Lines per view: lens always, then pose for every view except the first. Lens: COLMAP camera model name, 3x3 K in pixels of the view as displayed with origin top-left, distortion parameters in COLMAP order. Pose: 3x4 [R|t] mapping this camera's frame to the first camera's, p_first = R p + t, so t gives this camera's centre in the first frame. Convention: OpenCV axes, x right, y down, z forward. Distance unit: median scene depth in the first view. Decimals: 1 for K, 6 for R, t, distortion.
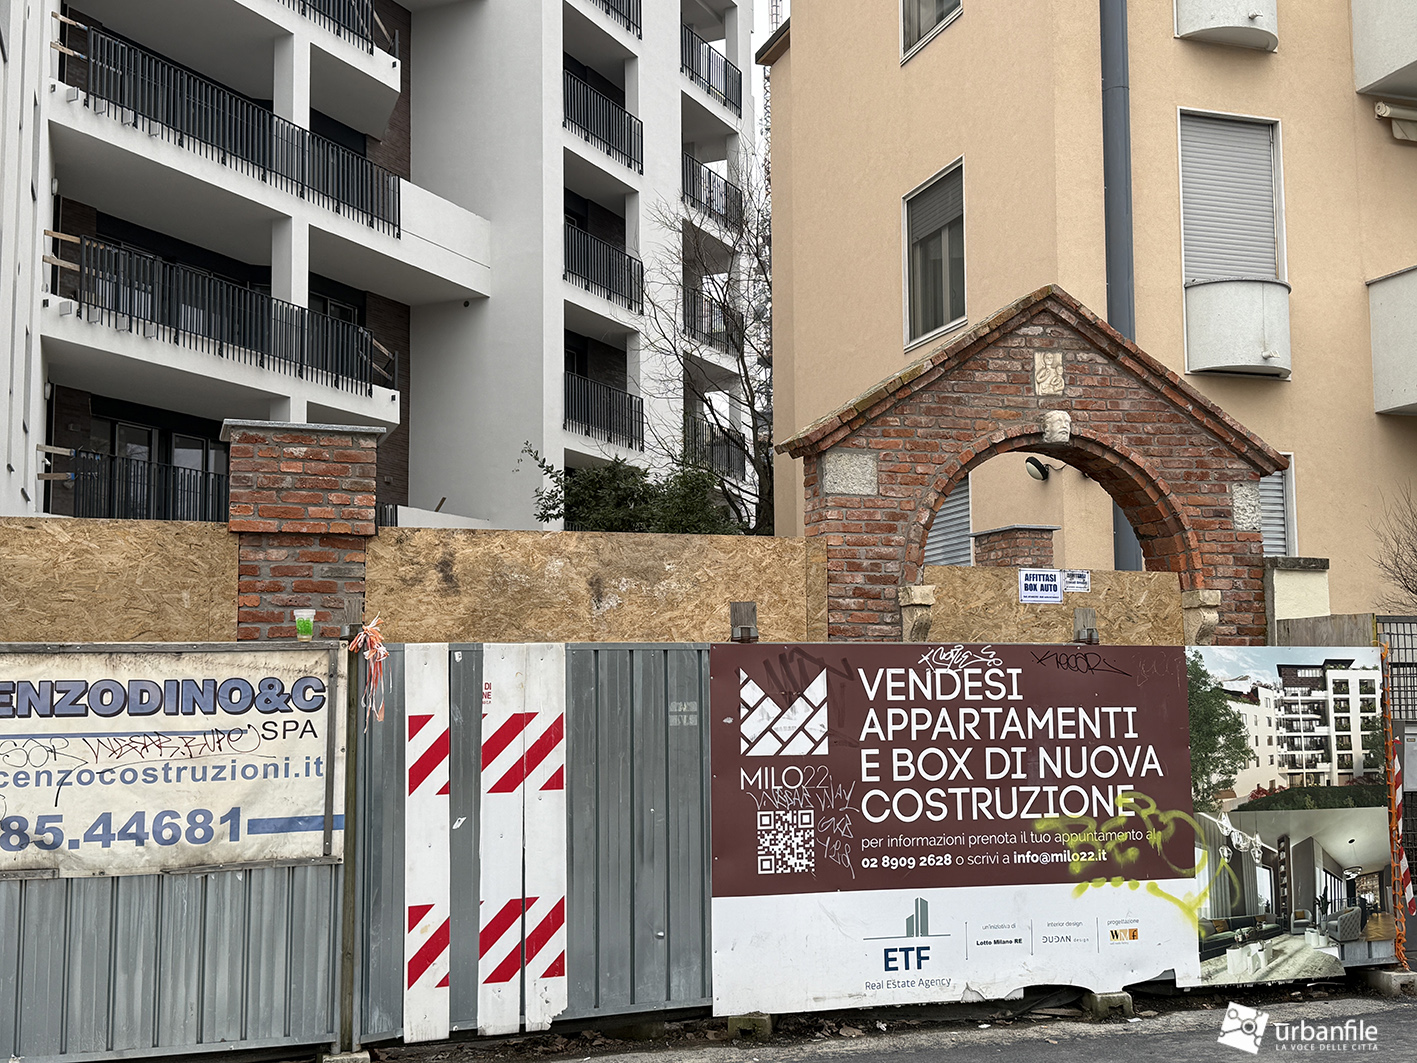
lens RADIAL K [[1655.9, 0, 706.3], [0, 1655.9, 528.7], [0, 0, 1]] dist [0.122578, 0.000000]
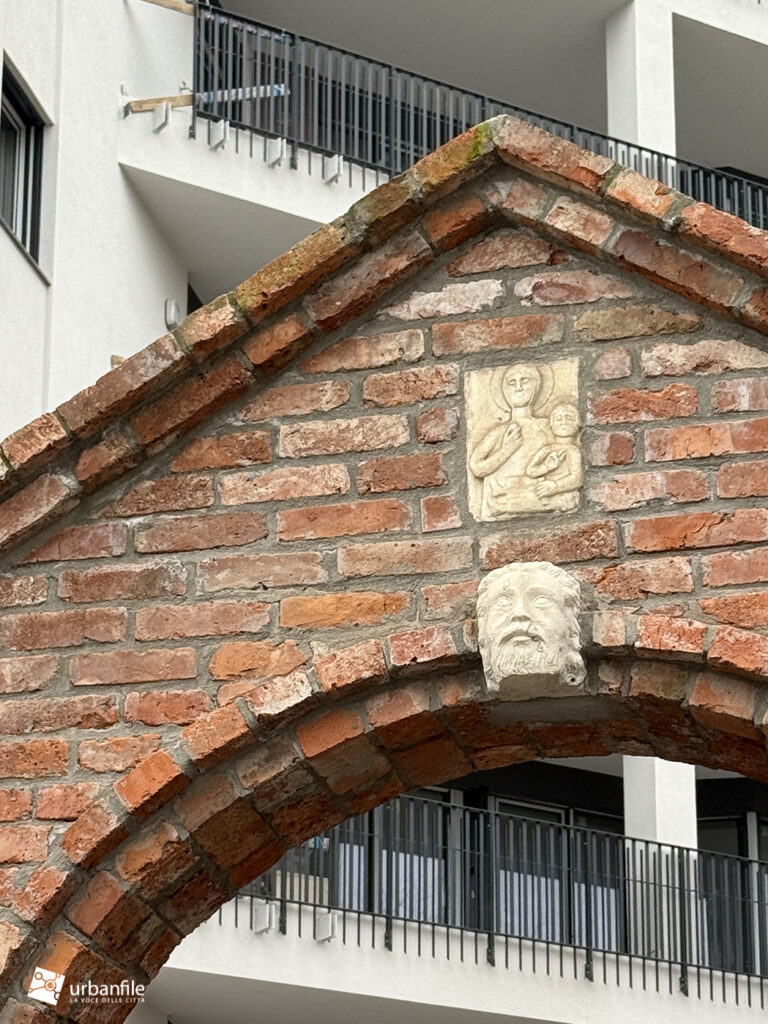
lens RADIAL K [[3088.8, 0, 383.9], [0, 3088.8, 511.5], [0, 0, 1]] dist [0.233395, 0.000000]
pose [[0.848217, -0.185023, -0.496281, 0.428424], [0.047222, 0.959686, -0.277079, 0.052226], [0.527540, 0.211588, 0.822759, 0.591514]]
